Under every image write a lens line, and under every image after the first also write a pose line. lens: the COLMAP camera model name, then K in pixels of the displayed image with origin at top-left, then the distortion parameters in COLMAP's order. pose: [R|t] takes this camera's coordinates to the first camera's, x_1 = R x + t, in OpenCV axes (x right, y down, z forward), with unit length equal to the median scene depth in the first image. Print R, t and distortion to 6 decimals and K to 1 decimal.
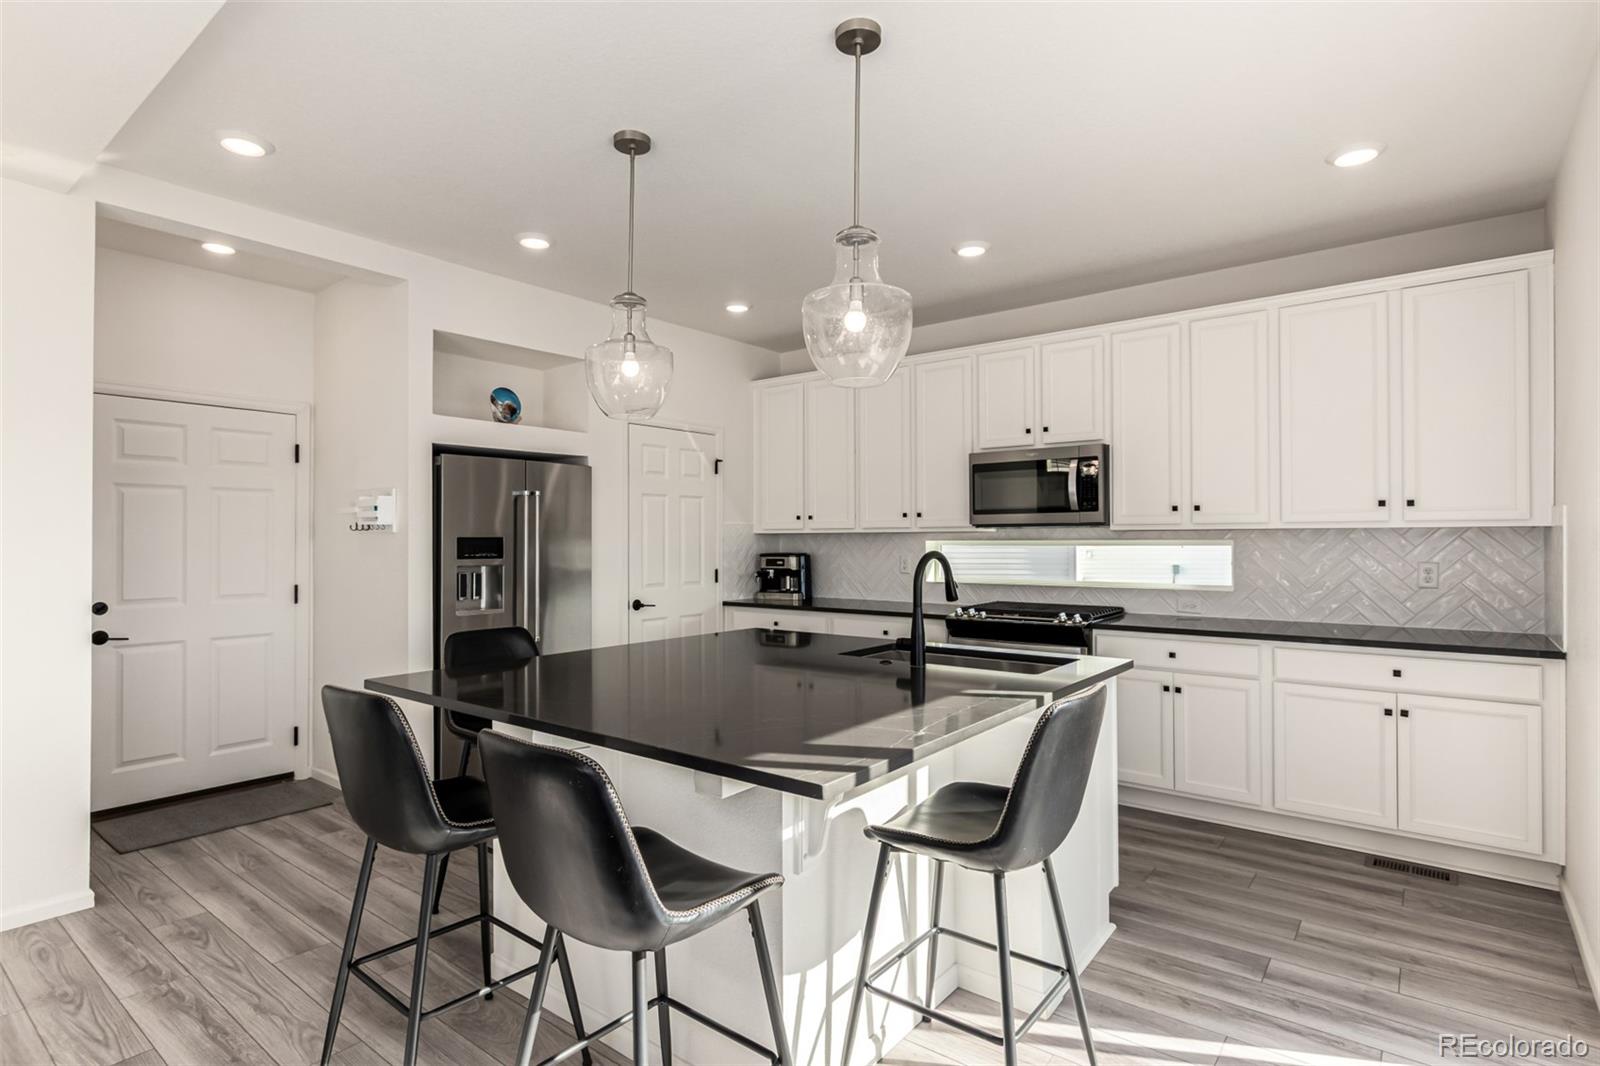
lens RADIAL K [[817.8, 0, 791.1], [0, 817.8, 536.8], [0, 0, 1]] dist [0.006772, 0.000214]
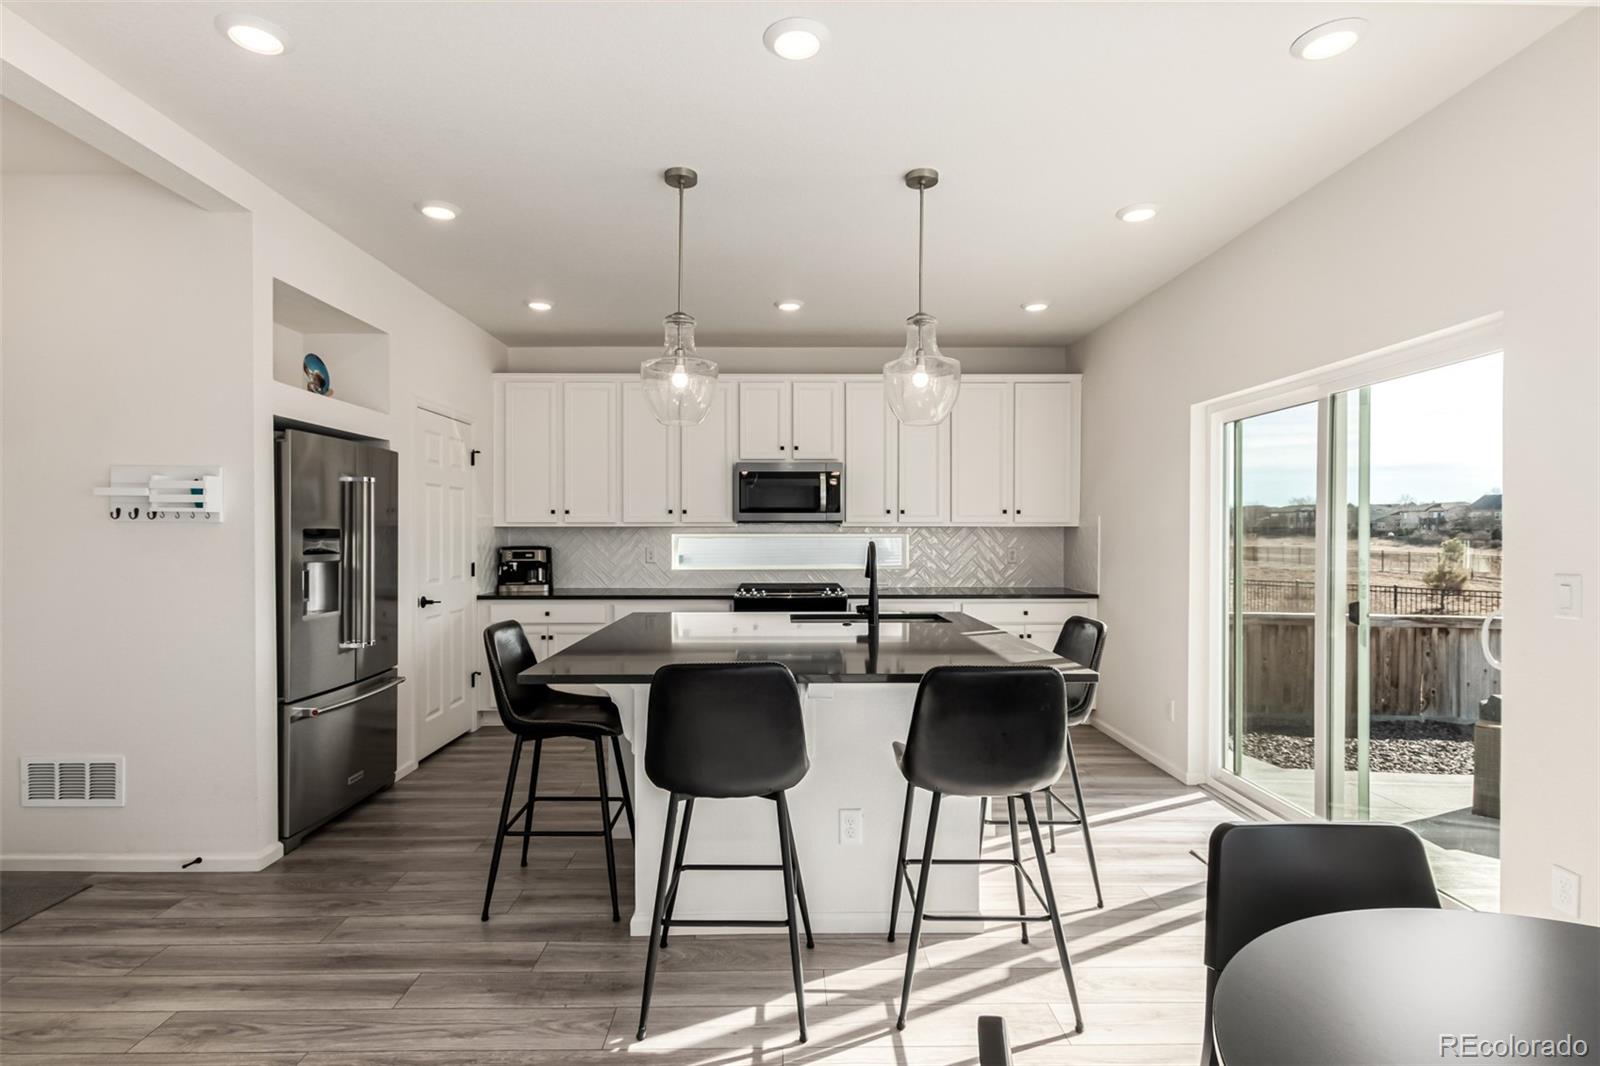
lens RADIAL K [[782.8, 0, 796.6], [0, 782.8, 540.9], [0, 0, 1]] dist [0.011758, -0.002763]
pose [[0.773029, -0.003392, 0.634362, -0.488735], [-0.005123, 0.999920, 0.011589, 0.000999], [-0.634350, -0.012208, 0.772949, 0.041065]]
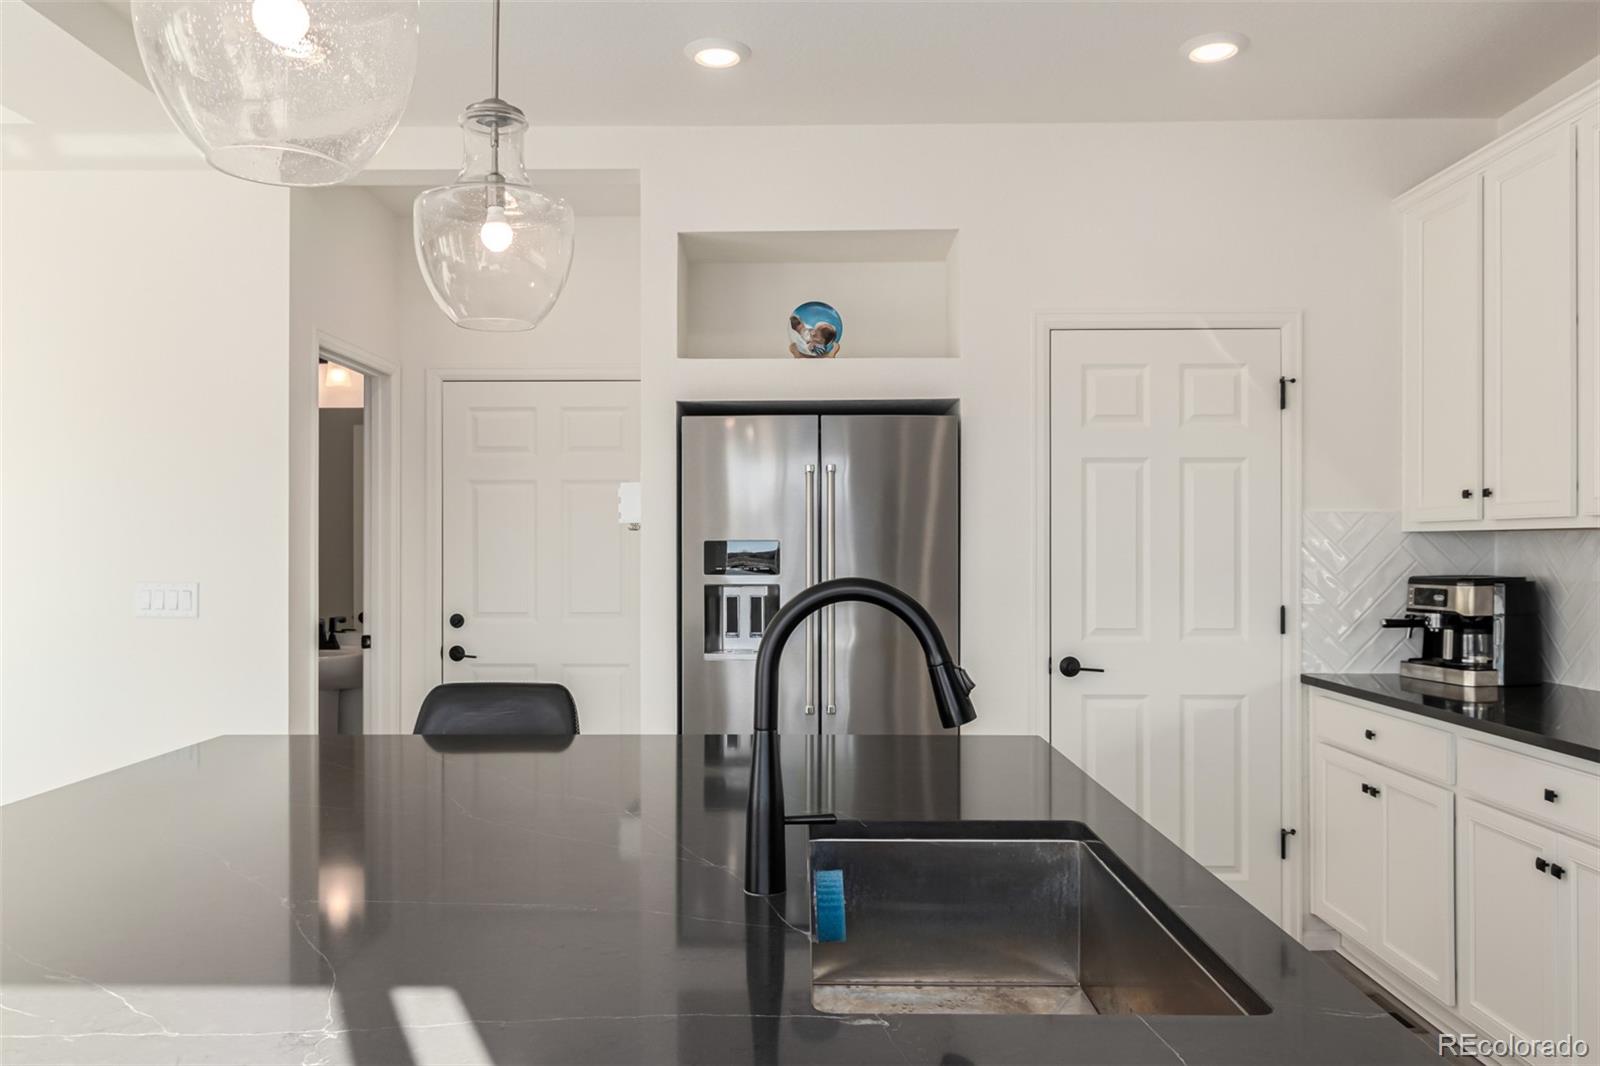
lens RADIAL K [[1202.7, 0, 792.0], [0, 1202.7, 524.7], [0, 0, 1]] dist [-0.015428, 0.003661]
pose [[0.612414, -0.011485, -0.790454, 0.368591], [0.001194, 0.999907, -0.013603, 0.000917], [0.790536, 0.007387, 0.612370, 0.428782]]
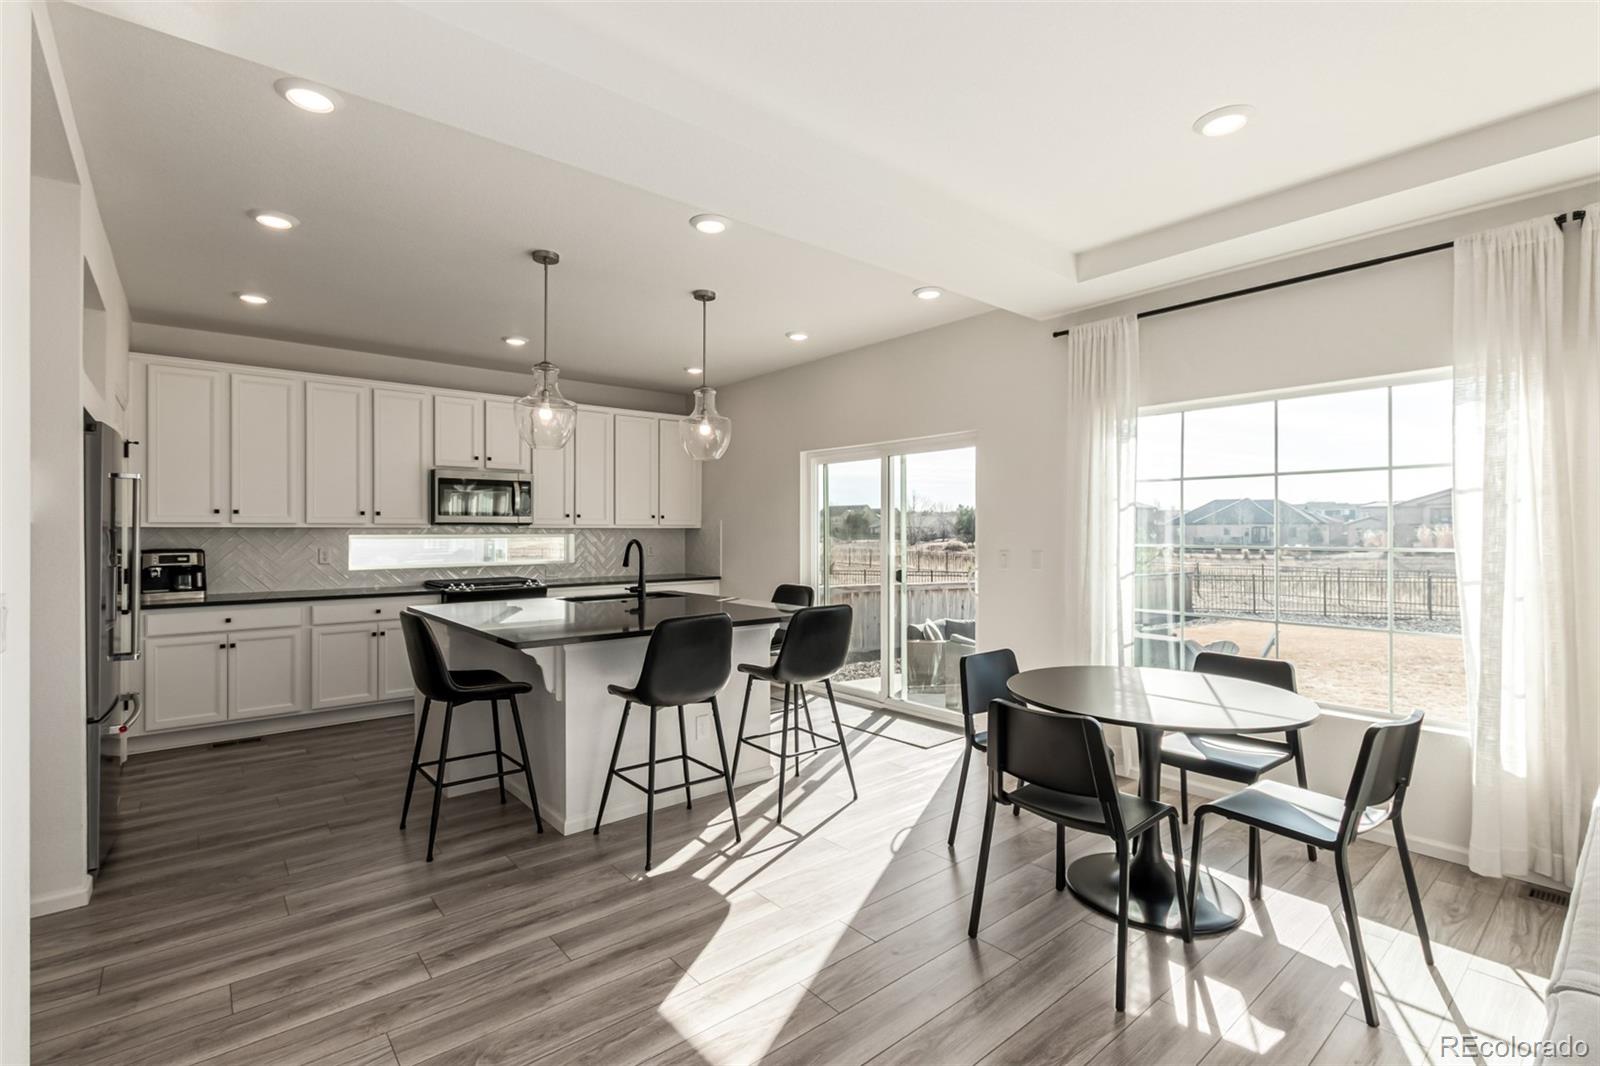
lens RADIAL K [[726.9, 0, 792.5], [0, 726.9, 529.5], [0, 0, 1]] dist [-0.000424, 0.000356]
pose [[0.206162, 0.006327, 0.978497, -0.878070], [-0.002281, 0.999979, -0.005986, 0.002236], [-0.978515, -0.000998, 0.206172, 0.199829]]
